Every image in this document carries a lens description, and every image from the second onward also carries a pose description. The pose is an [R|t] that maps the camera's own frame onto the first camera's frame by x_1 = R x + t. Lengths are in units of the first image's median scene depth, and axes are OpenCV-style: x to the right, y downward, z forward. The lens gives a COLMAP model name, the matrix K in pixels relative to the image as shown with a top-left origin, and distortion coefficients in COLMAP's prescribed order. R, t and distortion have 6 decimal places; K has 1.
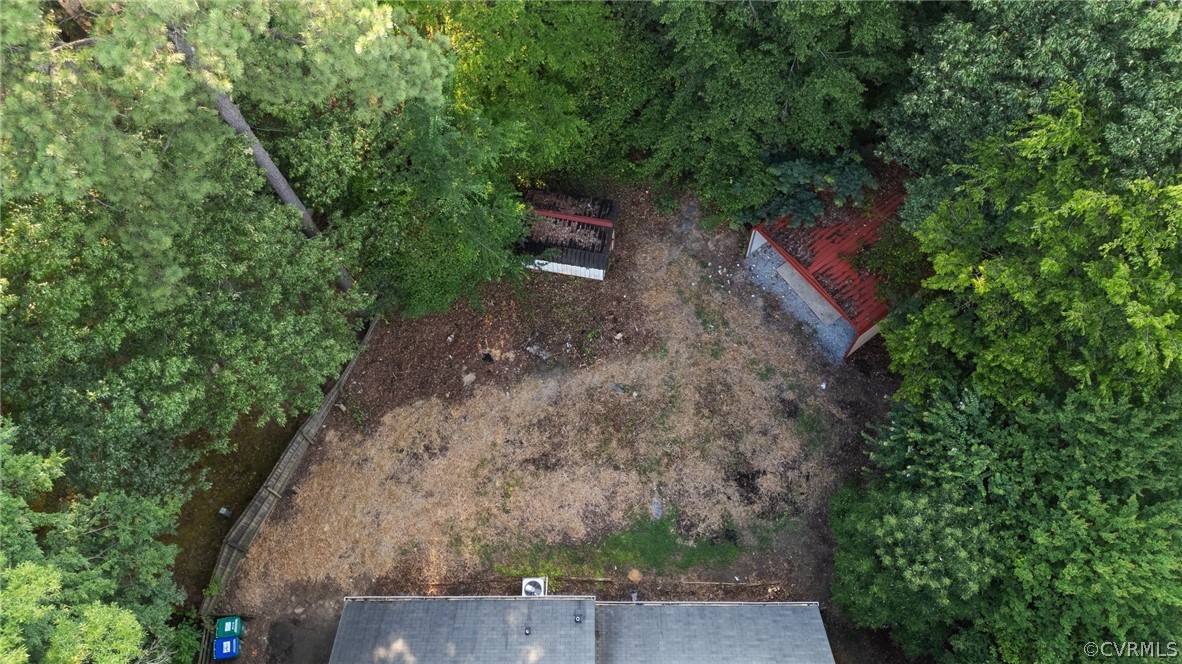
lens RADIAL K [[866.3, 0, 591.0], [0, 866.3, 332.0], [0, 0, 1]] dist [0.080656, -0.086851]
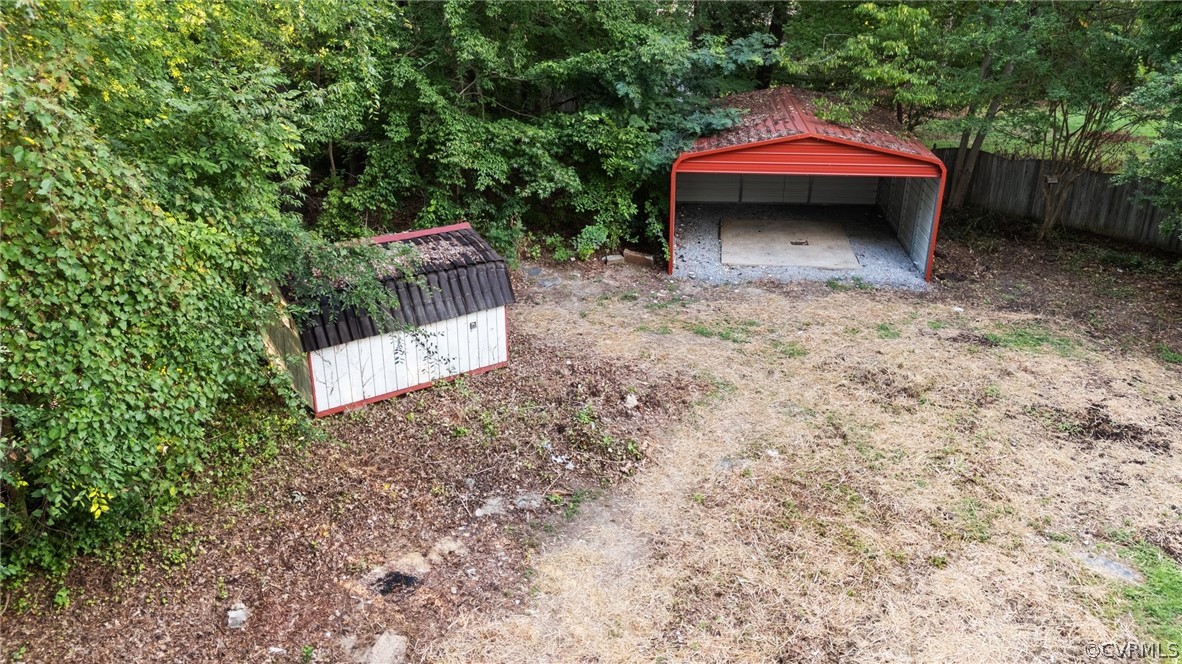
lens RADIAL K [[866.3, 0, 591.0], [0, 866.3, 332.0], [0, 0, 1]] dist [0.080656, -0.086851]
pose [[0.688956, -0.261798, 0.675870, -0.290542], [0.658886, 0.614764, -0.433514, 0.173929], [-0.302007, 0.743994, 0.596041, 0.840998]]
